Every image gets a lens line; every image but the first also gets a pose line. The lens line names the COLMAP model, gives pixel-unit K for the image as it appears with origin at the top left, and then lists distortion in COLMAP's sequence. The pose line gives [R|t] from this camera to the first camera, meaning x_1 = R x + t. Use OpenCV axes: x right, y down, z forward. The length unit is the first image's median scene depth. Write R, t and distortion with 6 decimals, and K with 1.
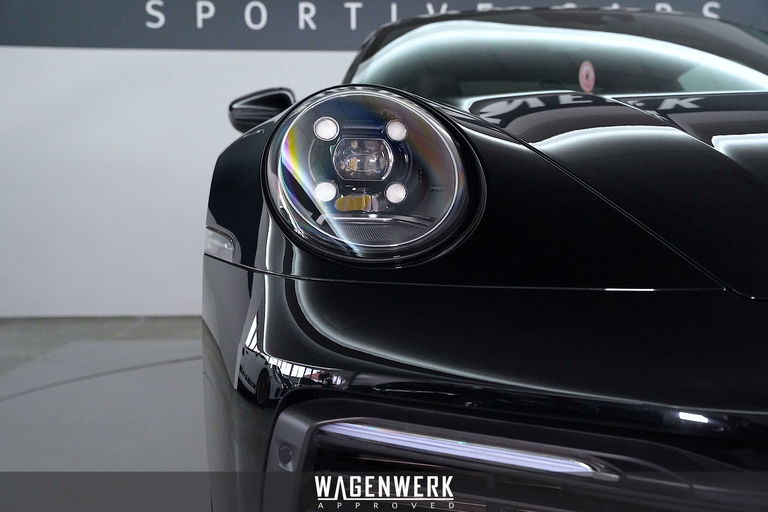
lens RADIAL K [[916.3, 0, 385.4], [0, 916.3, 256.2], [0, 0, 1]] dist [0.003477, 0.000000]
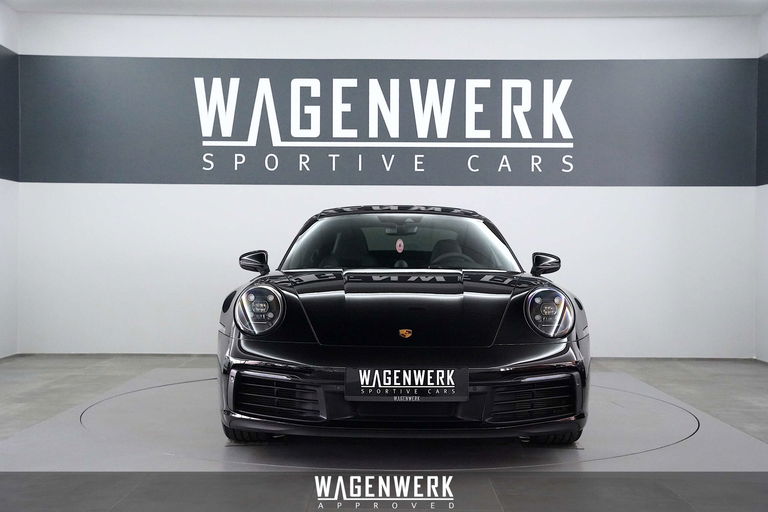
lens RADIAL K [[928.2, 0, 381.3], [0, 928.2, 255.3], [0, 0, 1]] dist [0.024674, 0.000000]
pose [[0.998182, 0.009021, -0.059597, 0.169971], [-0.011986, 0.998698, -0.049590, -0.032618], [0.059072, 0.050214, 0.996990, -0.675665]]
